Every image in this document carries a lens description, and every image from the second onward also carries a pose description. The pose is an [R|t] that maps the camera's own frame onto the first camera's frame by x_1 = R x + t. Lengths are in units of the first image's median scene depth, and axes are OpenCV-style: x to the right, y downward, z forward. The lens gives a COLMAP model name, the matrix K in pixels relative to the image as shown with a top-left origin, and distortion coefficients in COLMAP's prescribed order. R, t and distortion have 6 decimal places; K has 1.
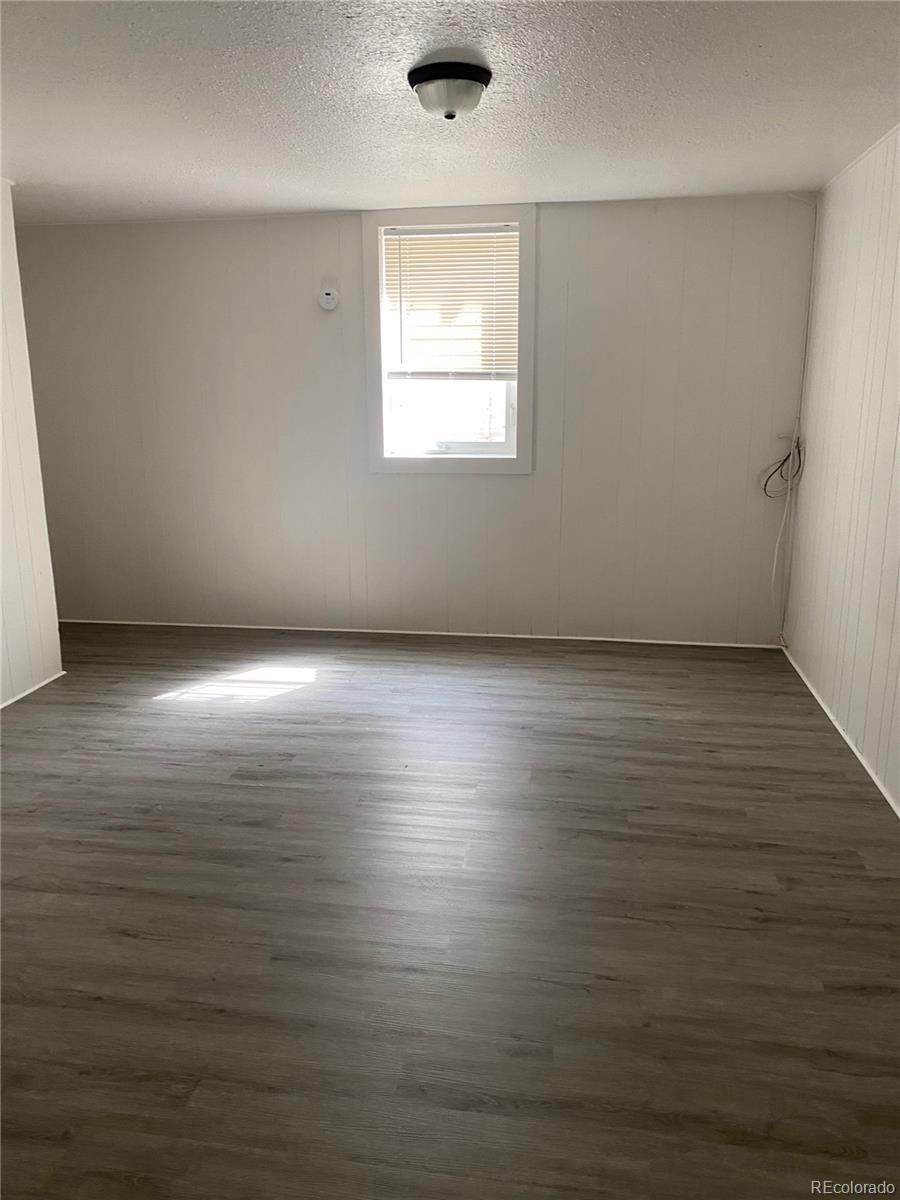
lens RADIAL K [[932.9, 0, 450.0], [0, 932.9, 601.7], [0, 0, 1]] dist [0.065299, -0.115051]
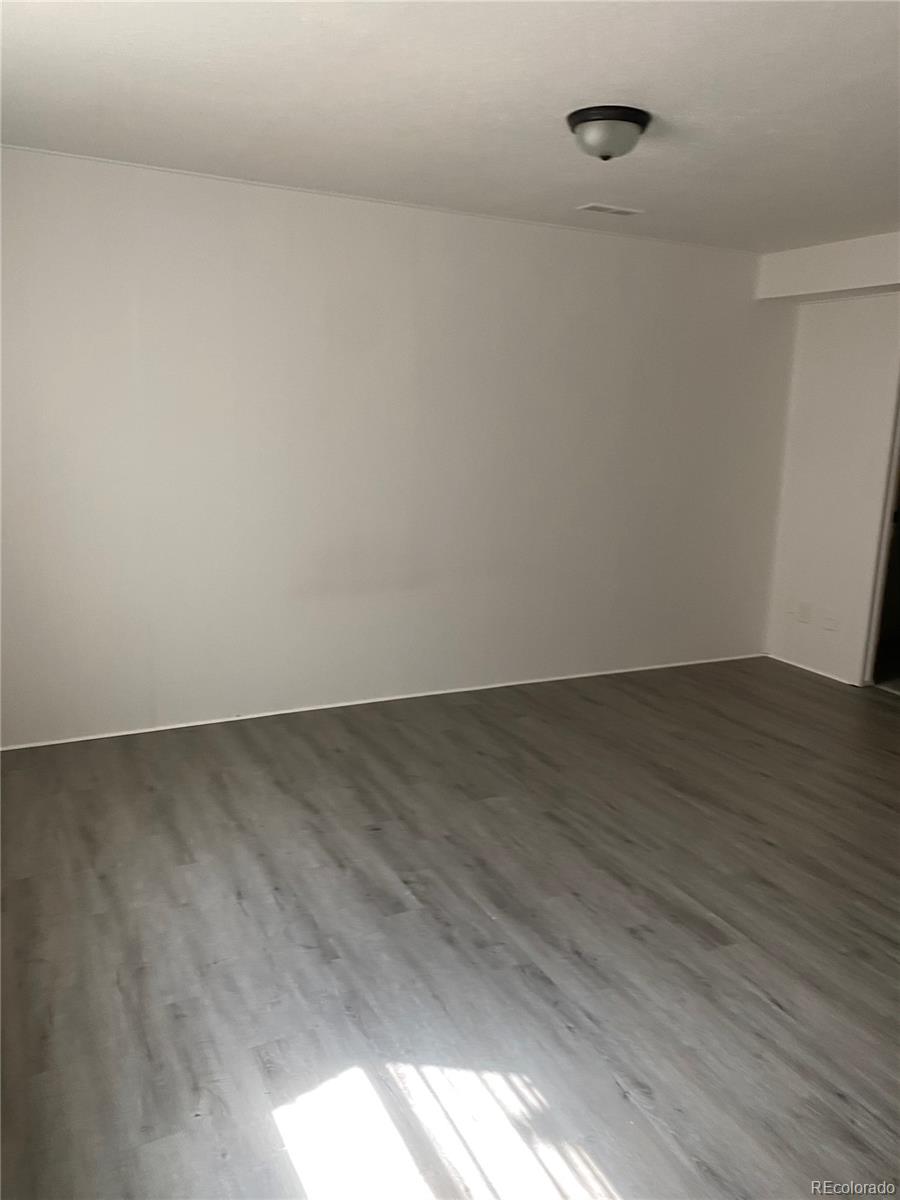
lens RADIAL K [[932.9, 0, 450.0], [0, 932.9, 601.7], [0, 0, 1]] dist [0.065299, -0.115051]
pose [[-0.595330, -0.175205, 0.784146, -0.561353], [0.156750, 0.931858, 0.327215, -0.304642], [-0.788043, 0.317716, -0.527300, 1.300733]]
